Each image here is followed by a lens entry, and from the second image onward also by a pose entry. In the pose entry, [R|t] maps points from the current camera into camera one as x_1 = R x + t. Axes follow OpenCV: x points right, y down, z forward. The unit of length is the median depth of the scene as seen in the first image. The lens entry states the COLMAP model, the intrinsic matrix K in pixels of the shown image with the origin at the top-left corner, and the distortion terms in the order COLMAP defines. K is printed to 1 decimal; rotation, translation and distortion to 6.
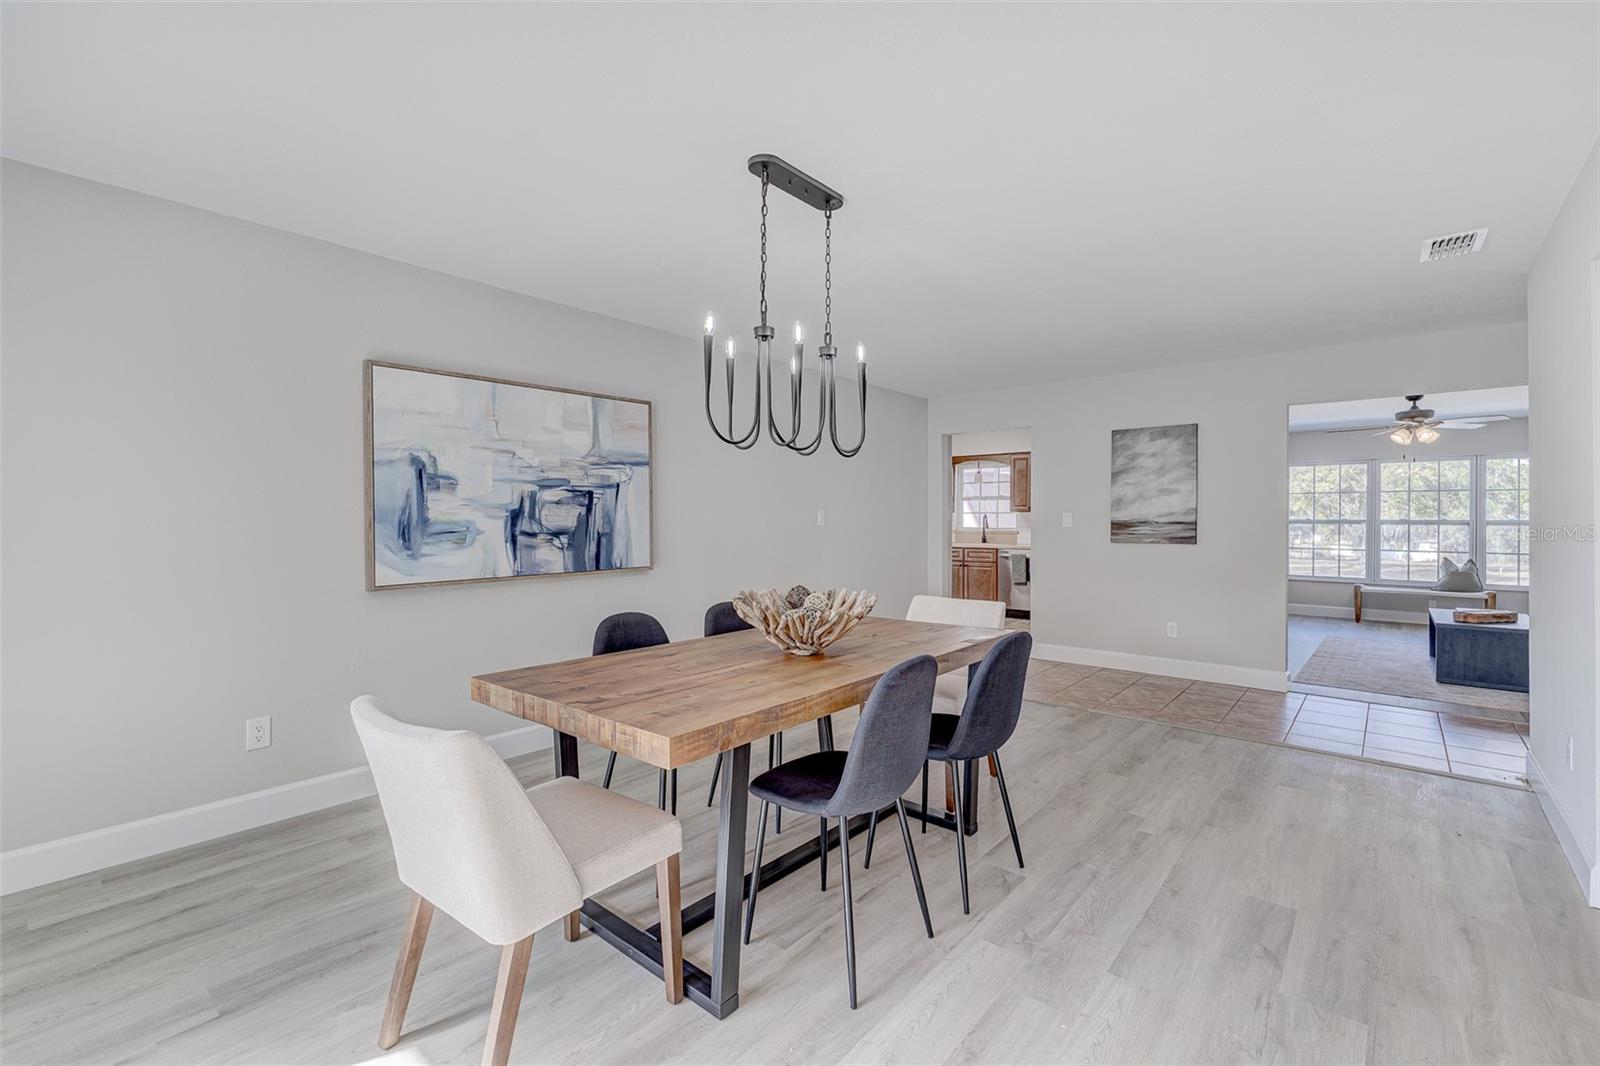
lens RADIAL K [[693.8, 0, 807.3], [0, 693.8, 509.7], [0, 0, 1]] dist [0.000623, 0.000117]
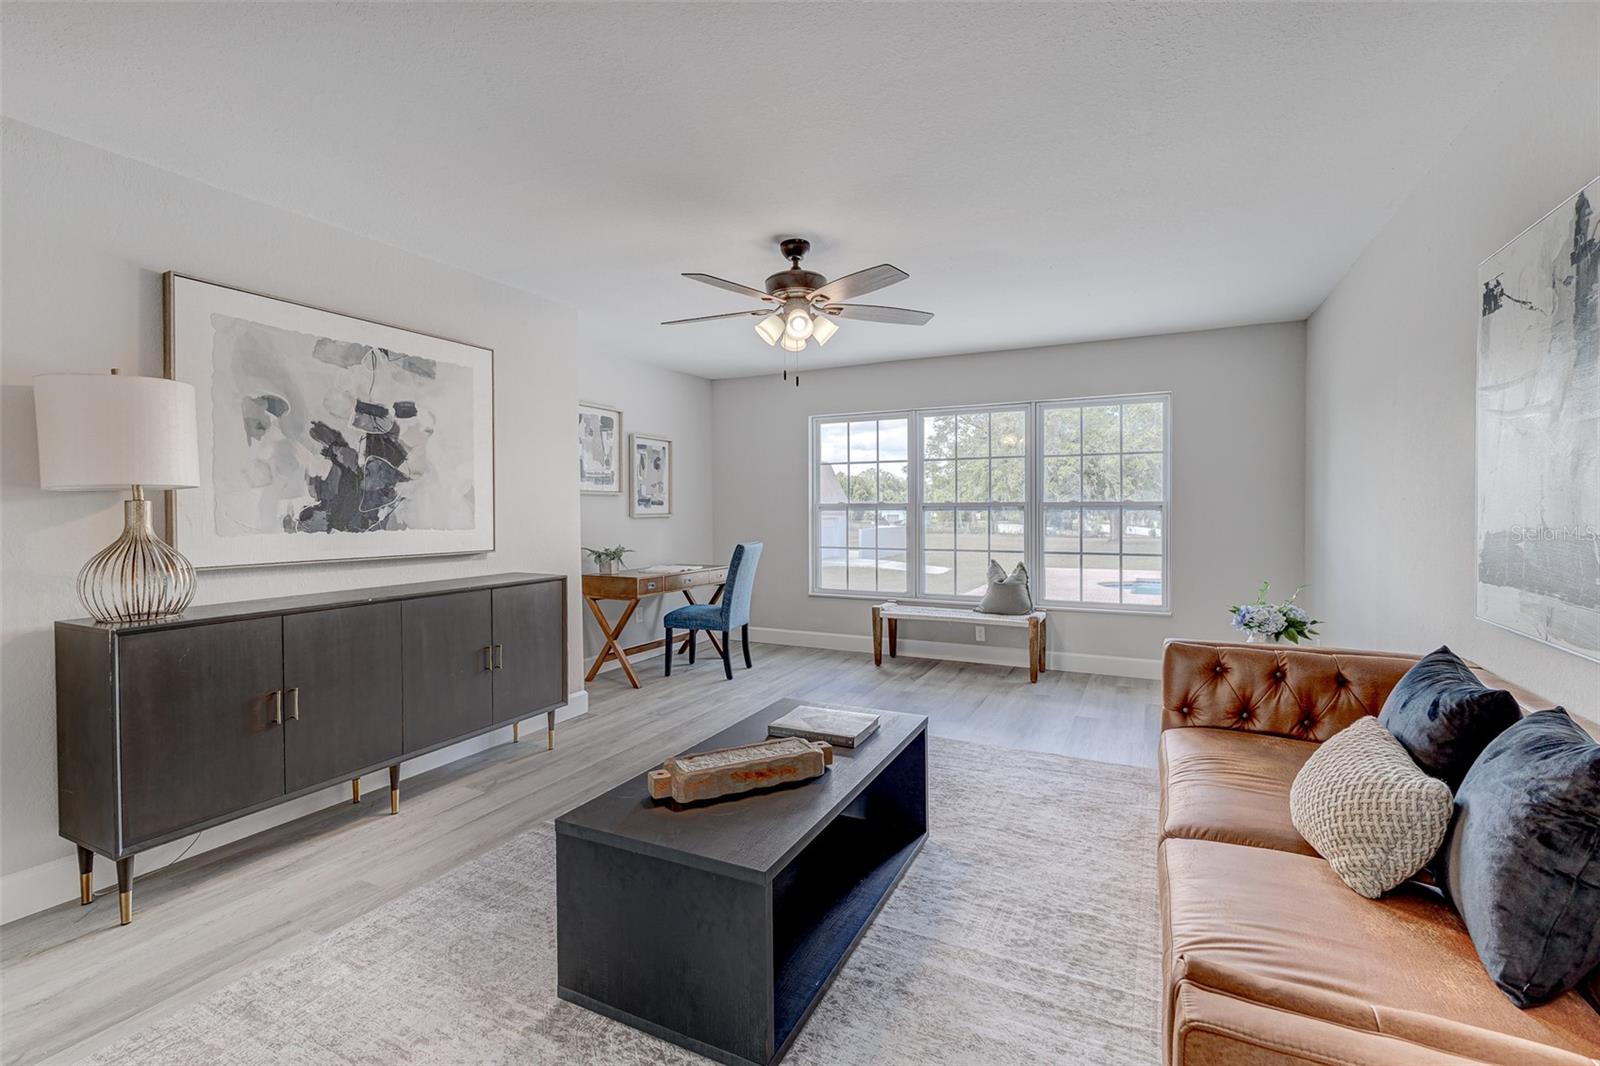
lens RADIAL K [[700.5, 0, 801.4], [0, 700.5, 520.2], [0, 0, 1]] dist [-0.000479, -0.000271]
pose [[0.972944, -0.011383, 0.230762, 0.590949], [0.003472, 0.999393, 0.034660, 0.007172], [-0.231017, -0.032921, 0.972393, 0.404968]]
